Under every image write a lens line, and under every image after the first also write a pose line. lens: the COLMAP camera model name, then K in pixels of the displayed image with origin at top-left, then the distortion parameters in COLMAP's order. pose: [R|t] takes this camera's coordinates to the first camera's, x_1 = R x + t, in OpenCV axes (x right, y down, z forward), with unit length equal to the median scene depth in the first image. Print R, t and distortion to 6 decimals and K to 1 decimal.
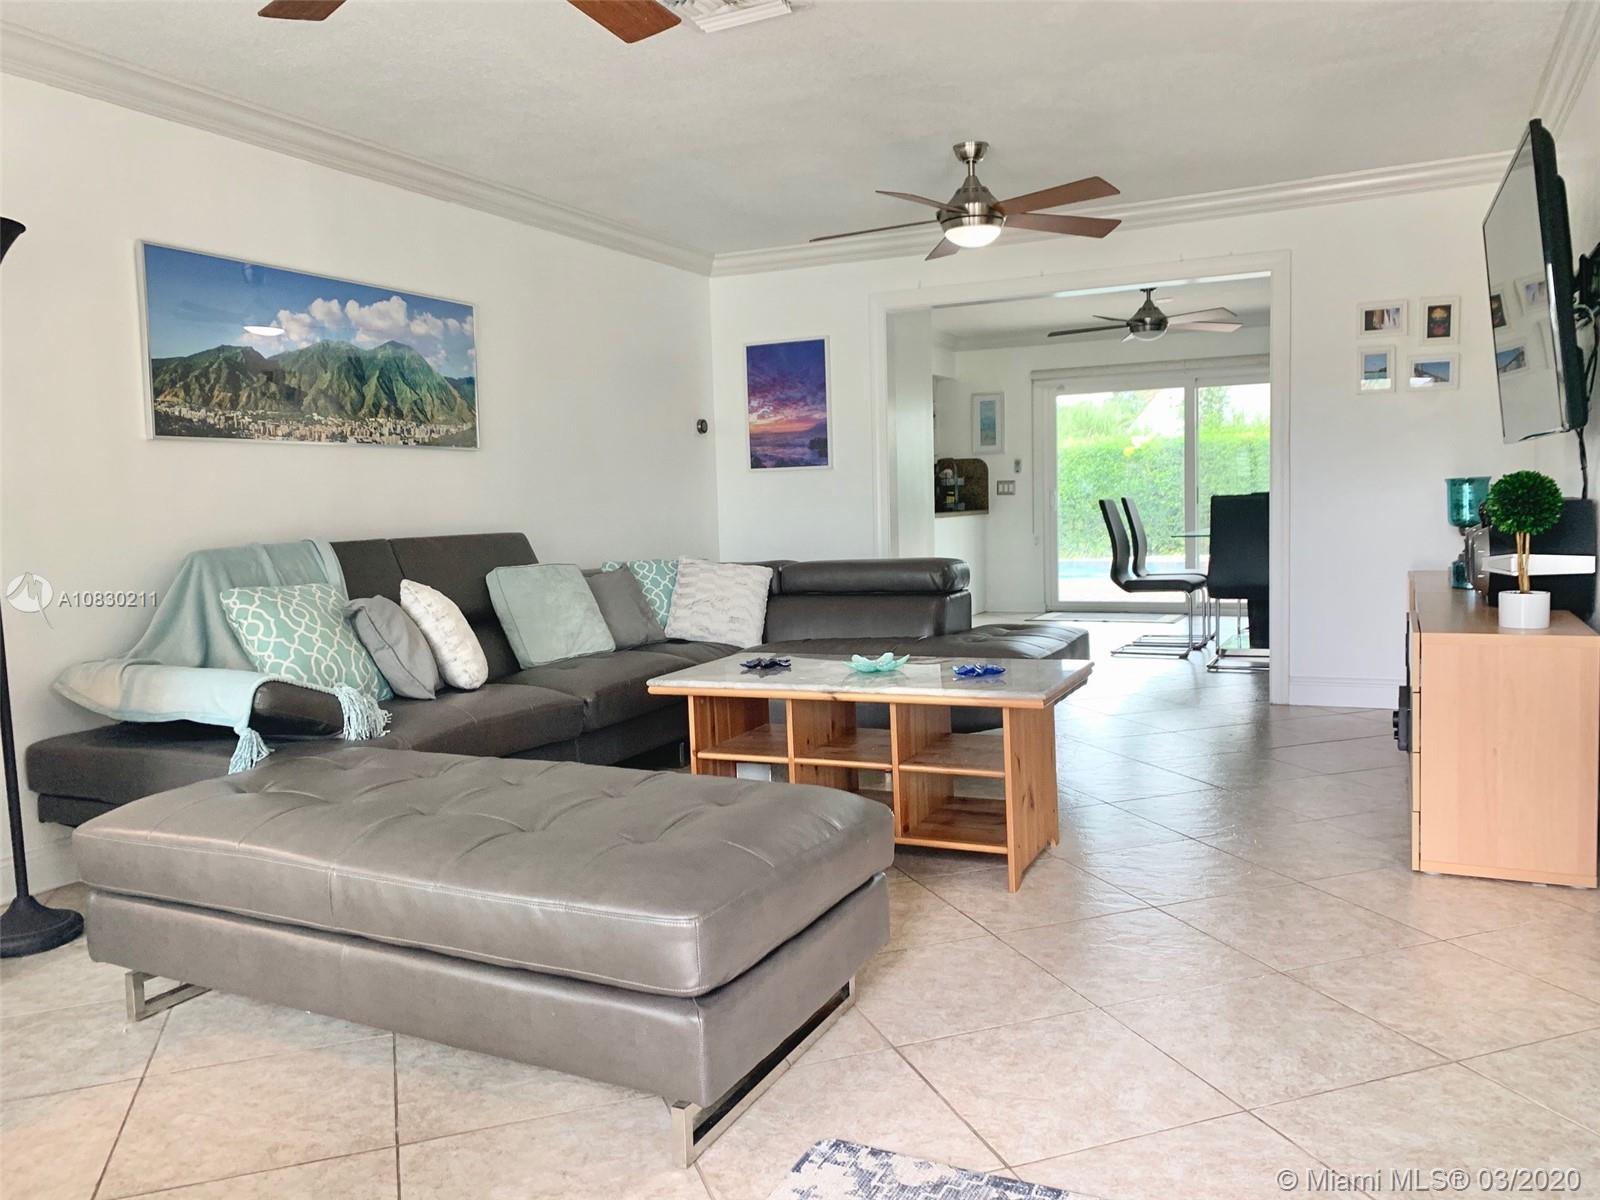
lens RADIAL K [[1230.9, 0, 790.6], [0, 1230.9, 599.9], [0, 0, 1]] dist [0.027565, -0.015405]
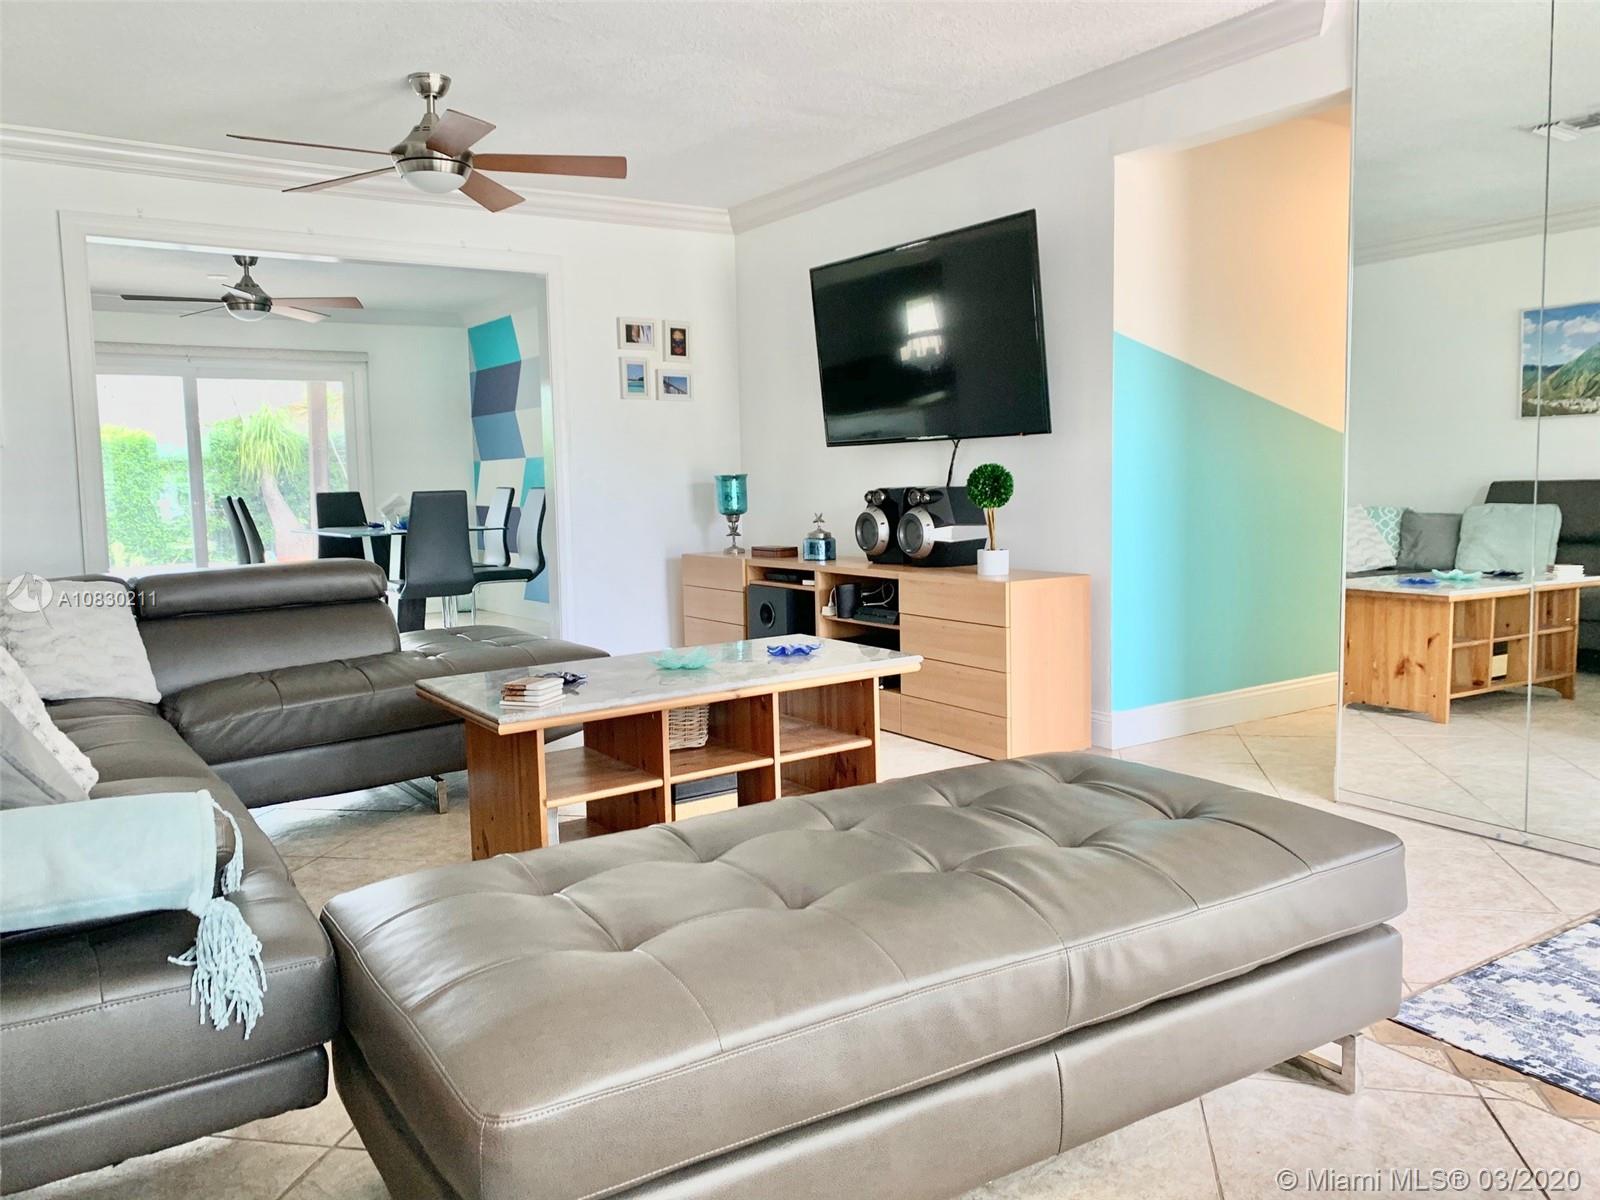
lens RADIAL K [[1230.9, 0, 804.0], [0, 1230.9, 598.2], [0, 0, 1]] dist [0.027565, -0.015405]
pose [[0.500790, -0.068107, 0.862885, -0.443273], [0.079807, 0.996286, 0.032318, -0.010088], [-0.861882, 0.052680, 0.504366, 0.315679]]
